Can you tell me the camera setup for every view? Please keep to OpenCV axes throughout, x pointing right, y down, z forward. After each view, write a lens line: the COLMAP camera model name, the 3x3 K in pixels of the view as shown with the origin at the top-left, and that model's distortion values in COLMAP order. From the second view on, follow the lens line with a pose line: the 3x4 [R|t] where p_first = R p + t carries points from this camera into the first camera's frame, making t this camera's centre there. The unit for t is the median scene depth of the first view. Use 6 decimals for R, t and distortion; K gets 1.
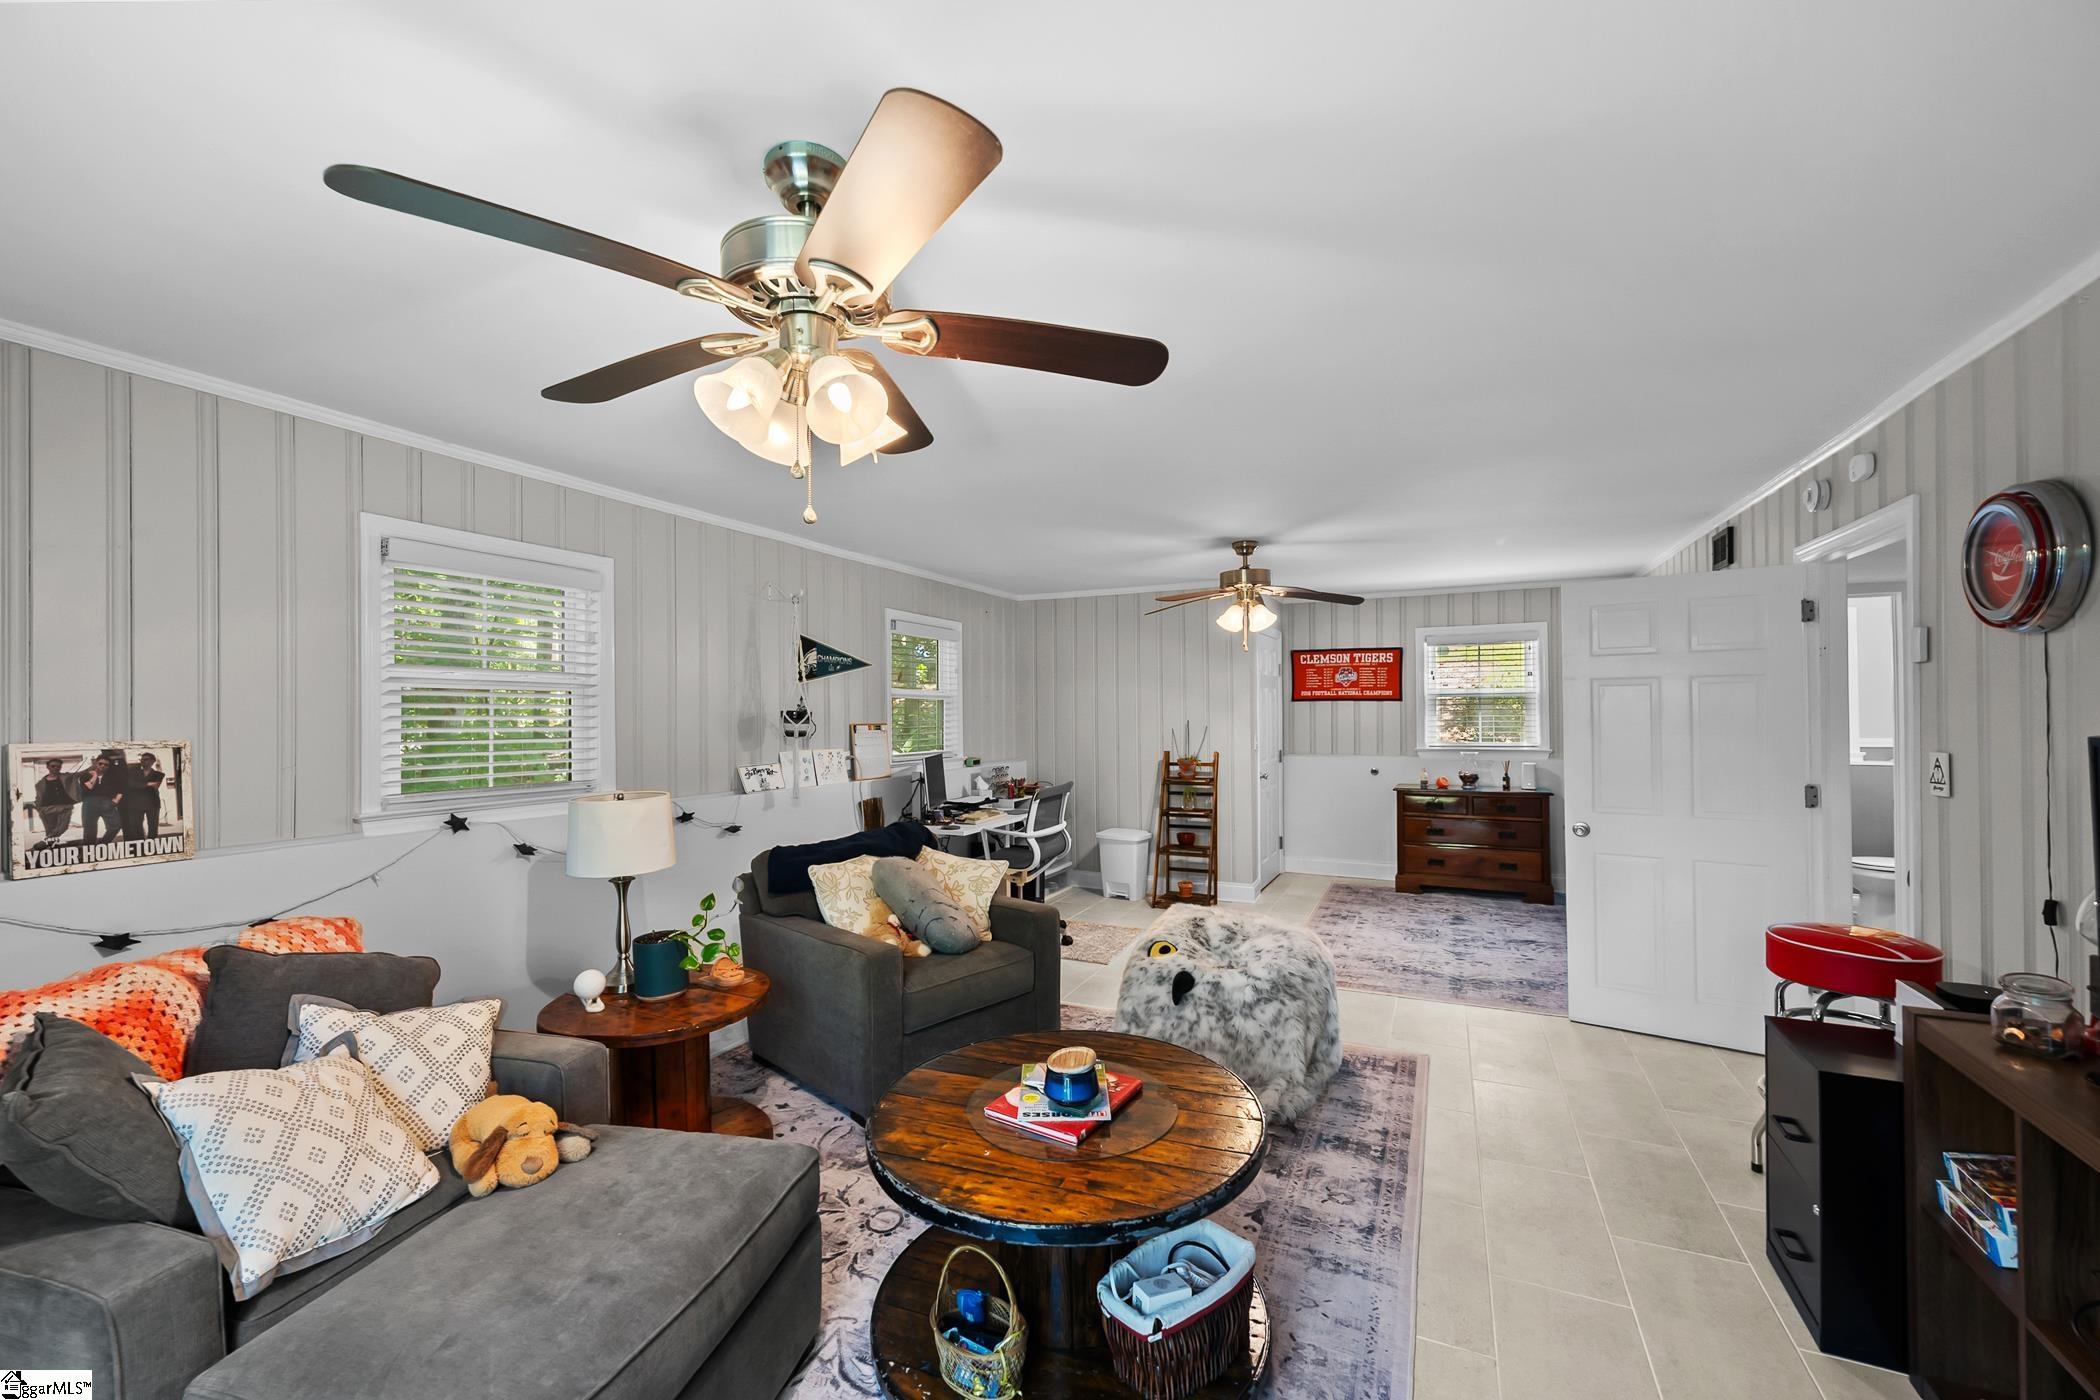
lens RADIAL K [[836.1, 0, 1059.6], [0, 836.1, 707.0], [0, 0, 1]] dist [-0.000507, -0.000766]
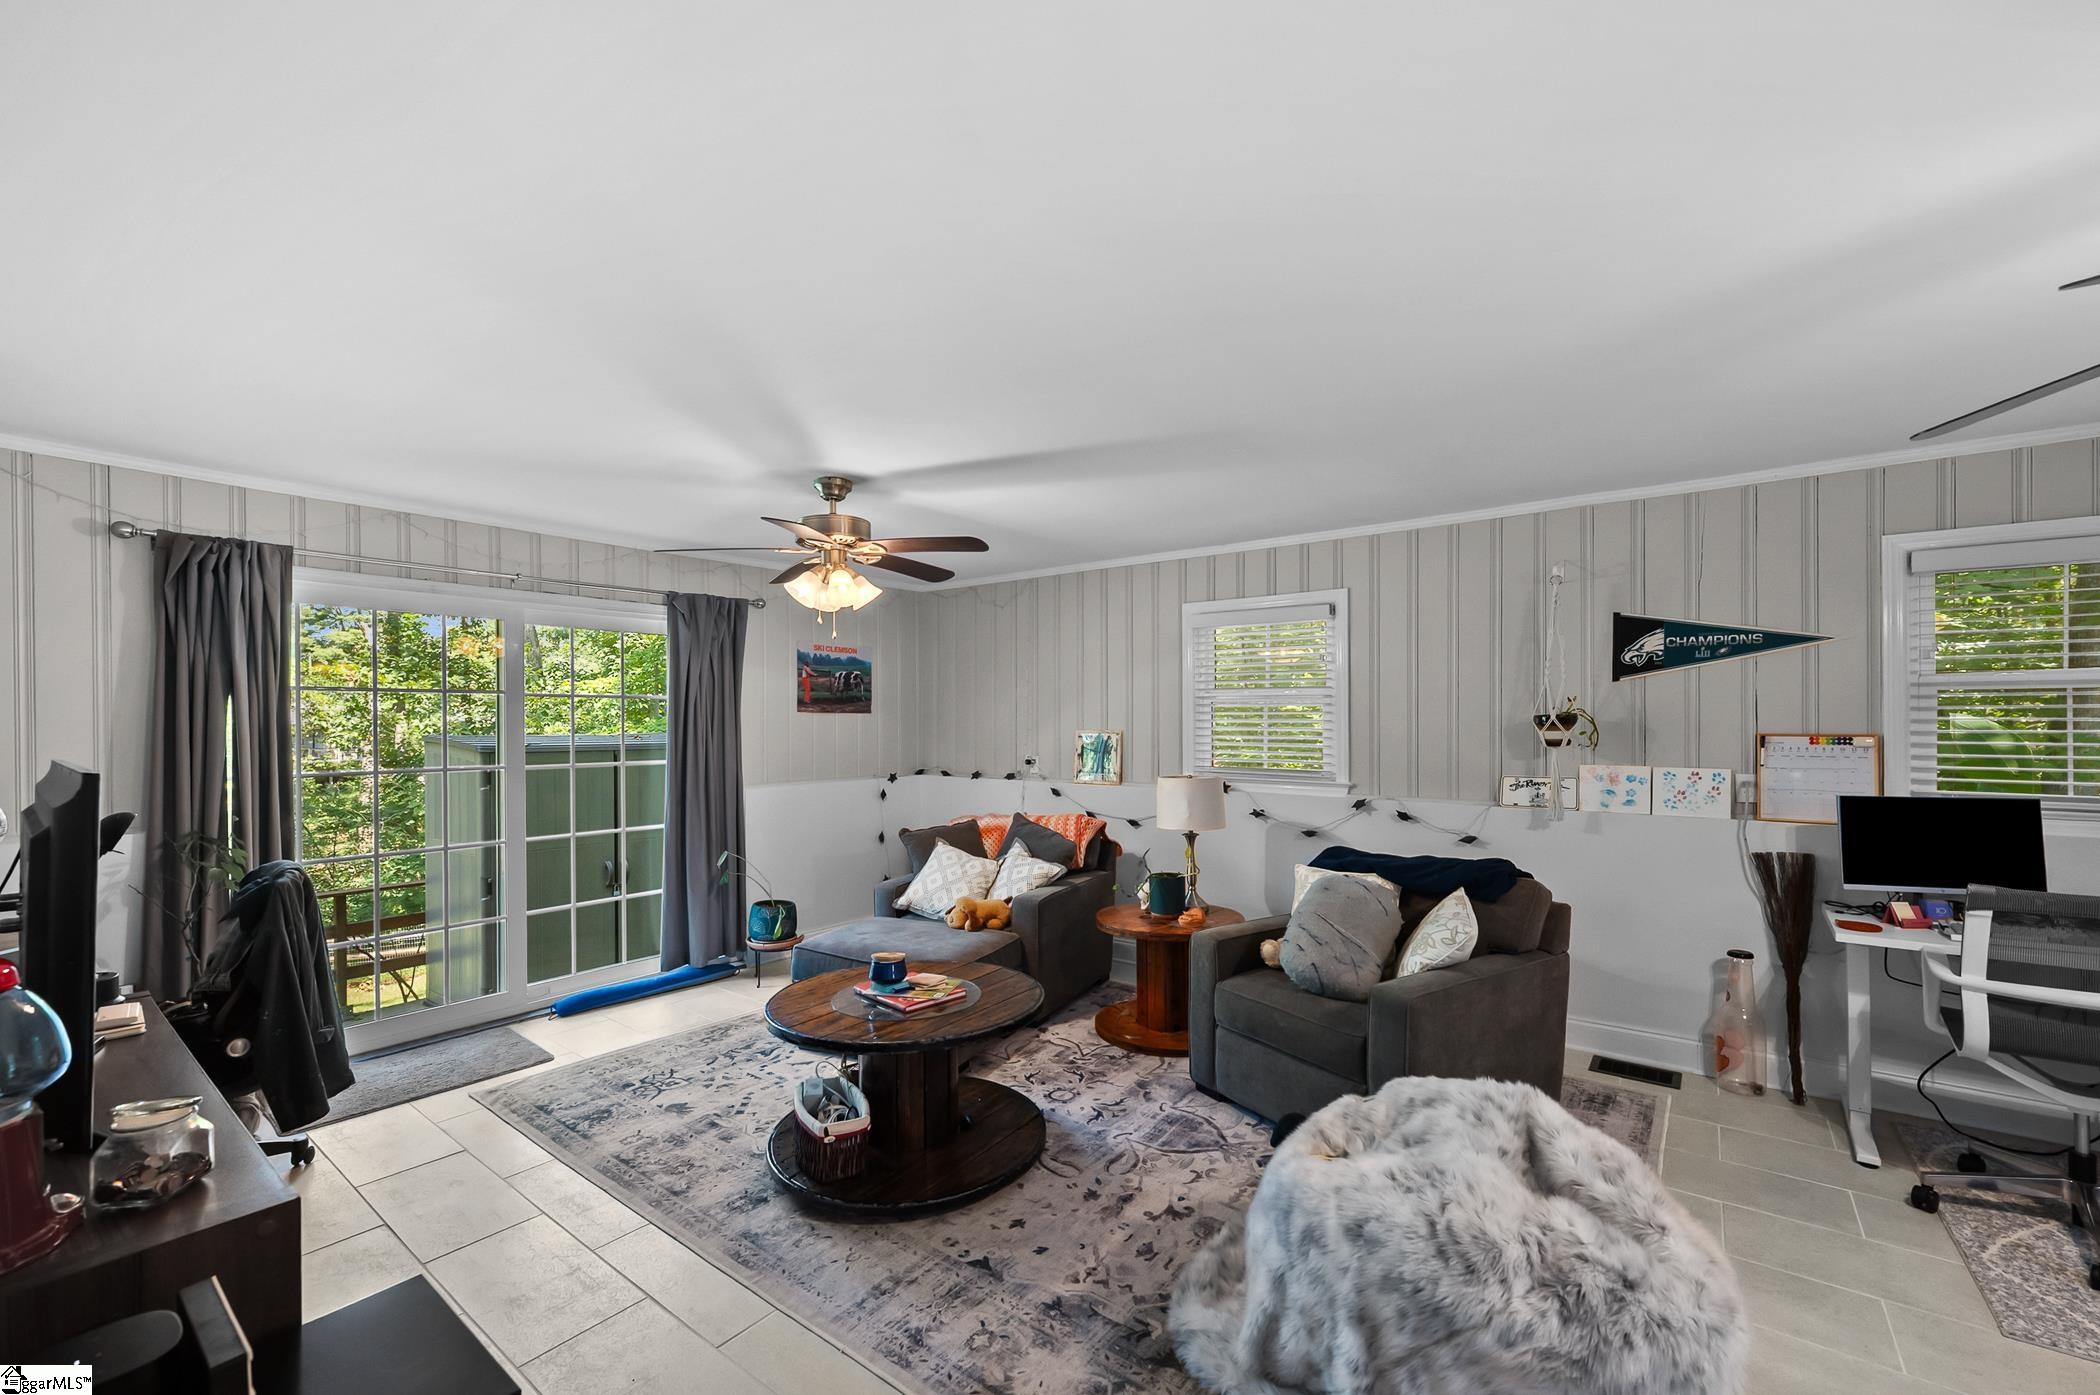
lens RADIAL K [[850.9, 0, 1033.2], [0, 850.9, 716.1], [0, 0, 1]] dist [-0.000793, -0.000194]
pose [[-0.226003, 0.014356, -0.974021, 0.614370], [0.020024, 0.999749, 0.010089, -0.013518], [0.973921, -0.017224, -0.226234, 0.684139]]
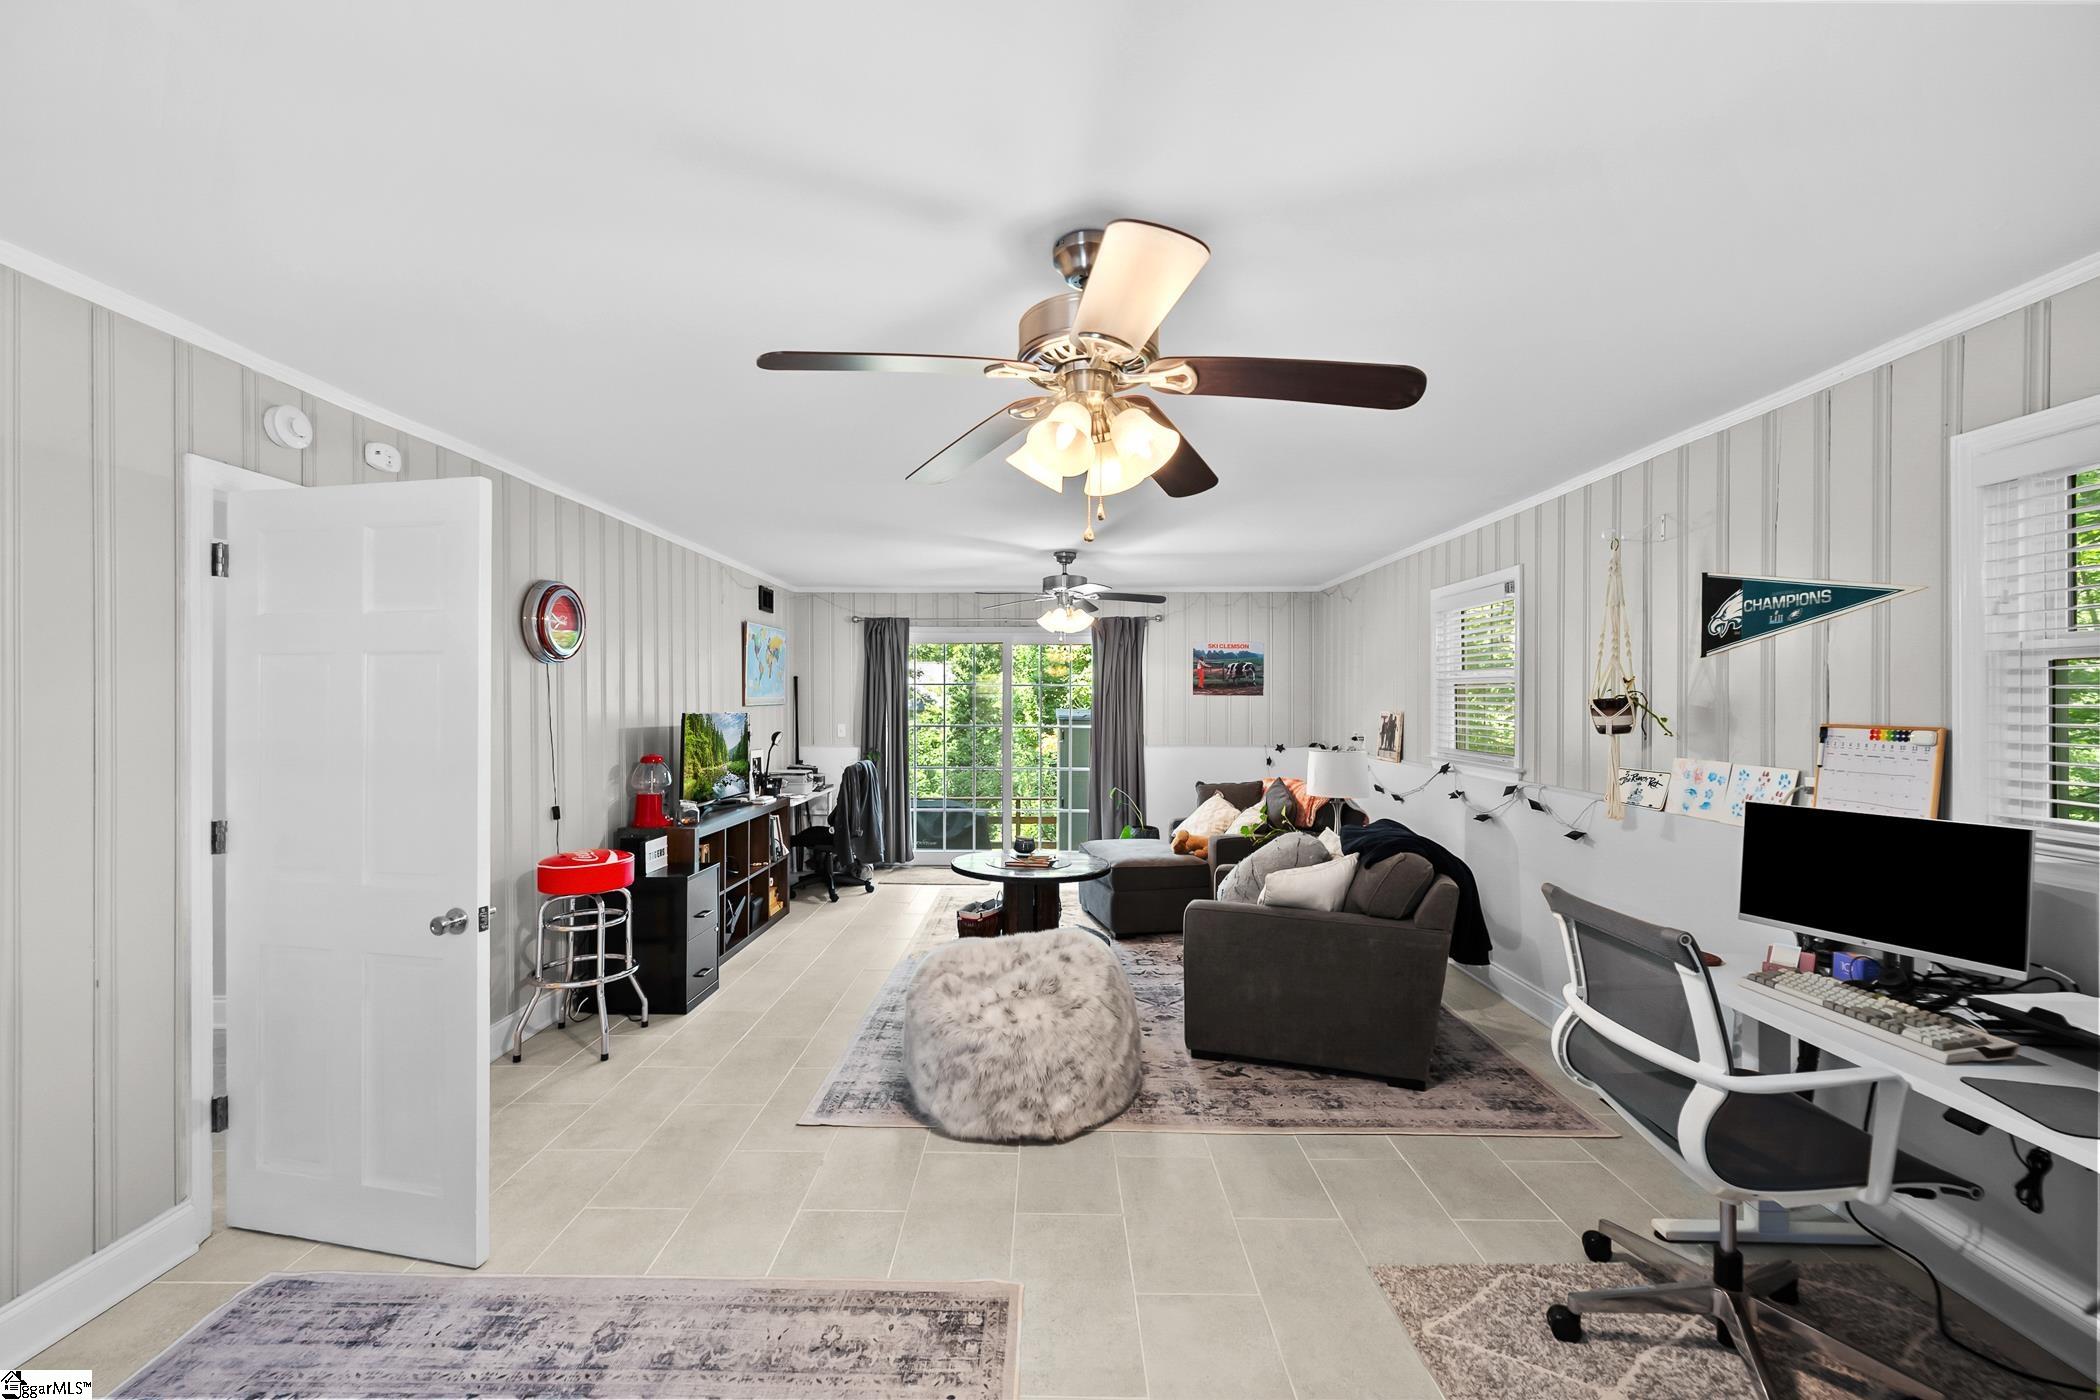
lens RADIAL K [[836.1, 0, 1050.3], [0, 836.1, 704.5], [0, 0, 1]] dist [-0.000507, -0.000766]
pose [[-0.912766, 0.017904, -0.408091, 0.422130], [0.019626, 0.999807, -0.000032, 0.000070], [0.408012, -0.008038, -0.912941, 1.453039]]
